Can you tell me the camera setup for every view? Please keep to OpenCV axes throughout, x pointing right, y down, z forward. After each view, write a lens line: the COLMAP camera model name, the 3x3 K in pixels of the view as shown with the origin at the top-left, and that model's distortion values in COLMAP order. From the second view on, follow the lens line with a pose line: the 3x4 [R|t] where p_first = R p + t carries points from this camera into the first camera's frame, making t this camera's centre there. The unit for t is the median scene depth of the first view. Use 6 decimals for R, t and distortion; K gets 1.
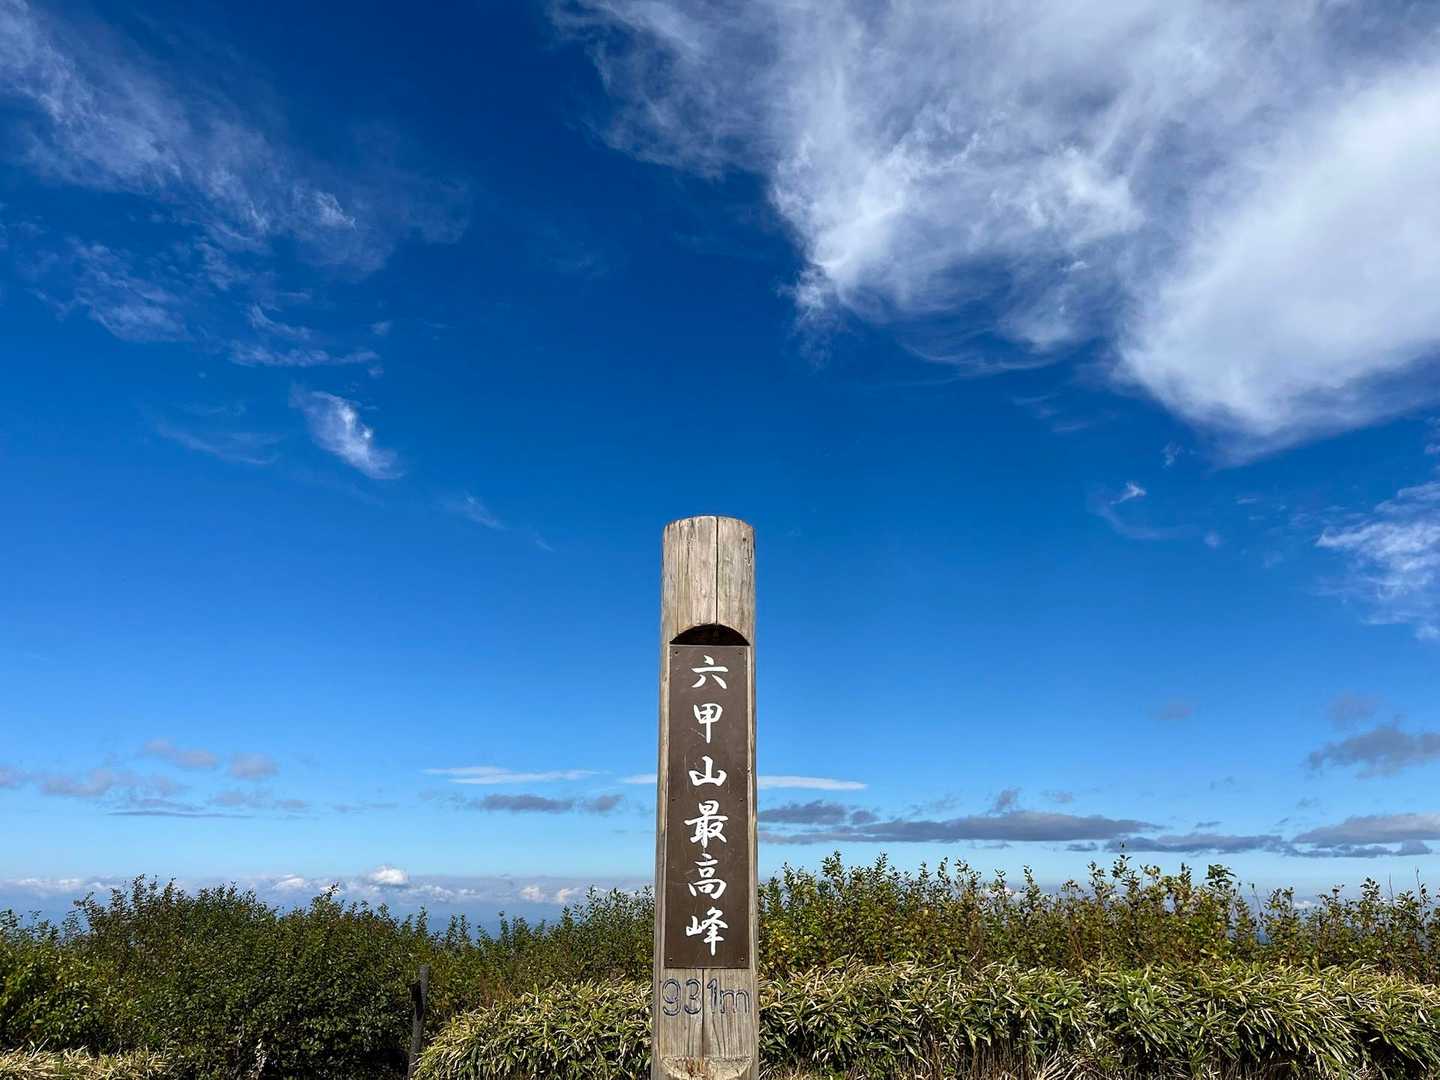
lens RADIAL K [[983.3, 0, 720.0], [0, 983.3, 540.0], [0, 0, 1]] dist [0.002120, -0.002501]
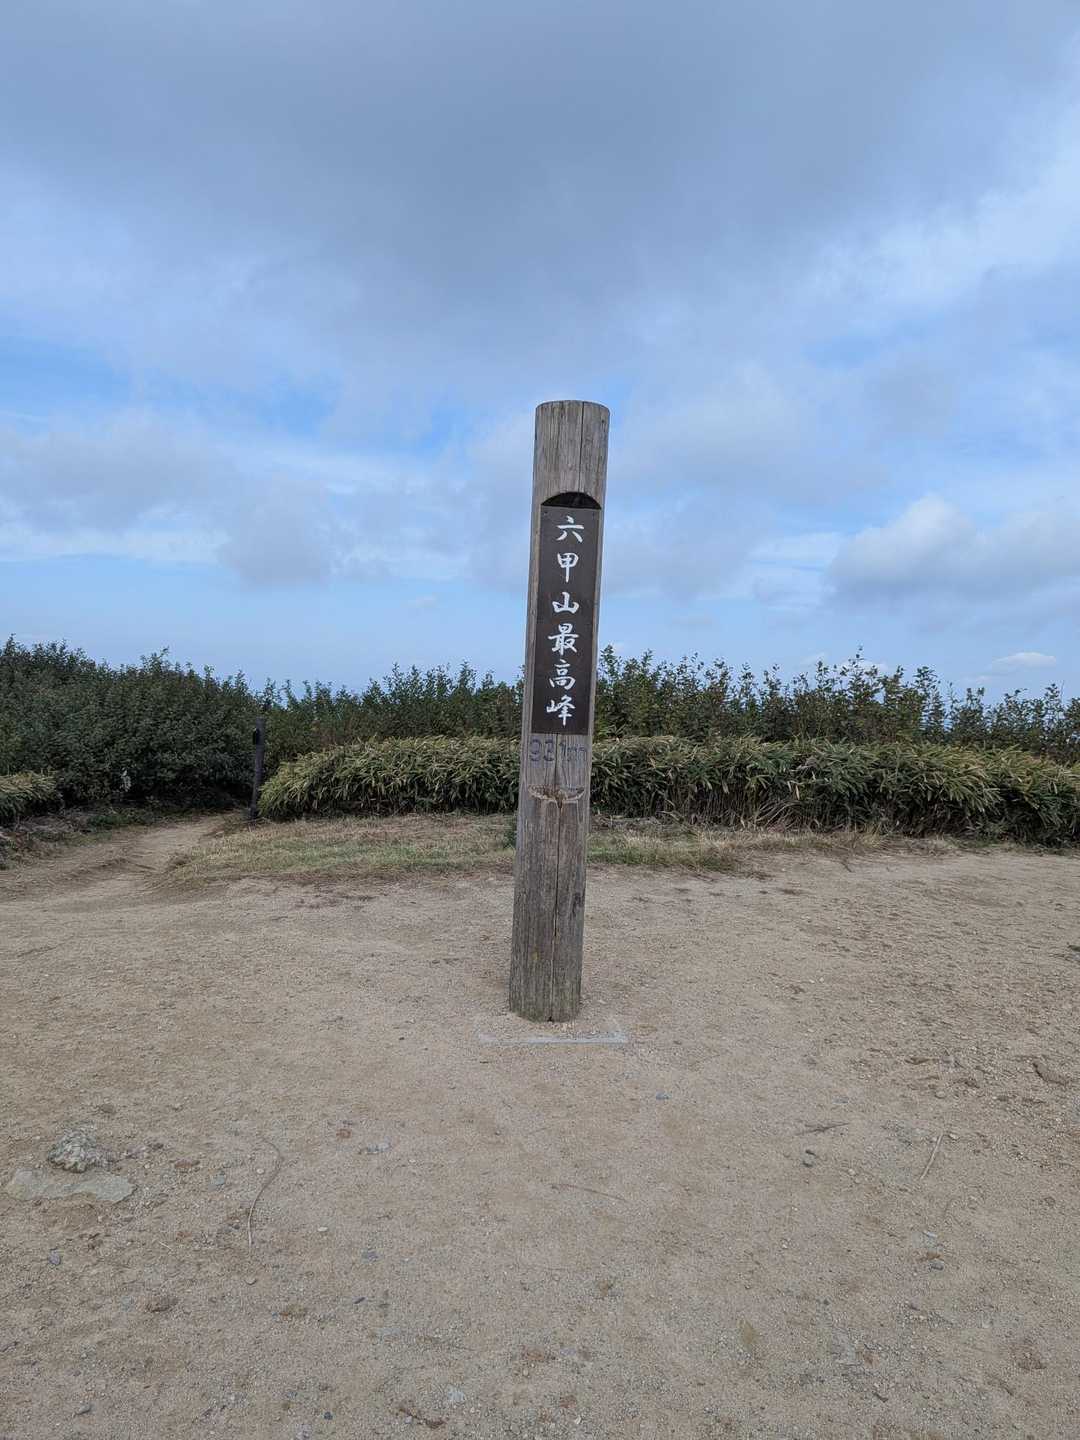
lens RADIAL K [[983.3, 0, 540.0], [0, 983.3, 720.0], [0, 0, 1]] dist [0.002120, -0.002501]
pose [[0.996459, 0.042550, 0.072514, -0.143563], [-0.067453, 0.919440, 0.387403, -0.146974], [-0.050188, -0.390922, 0.919054, -0.333901]]
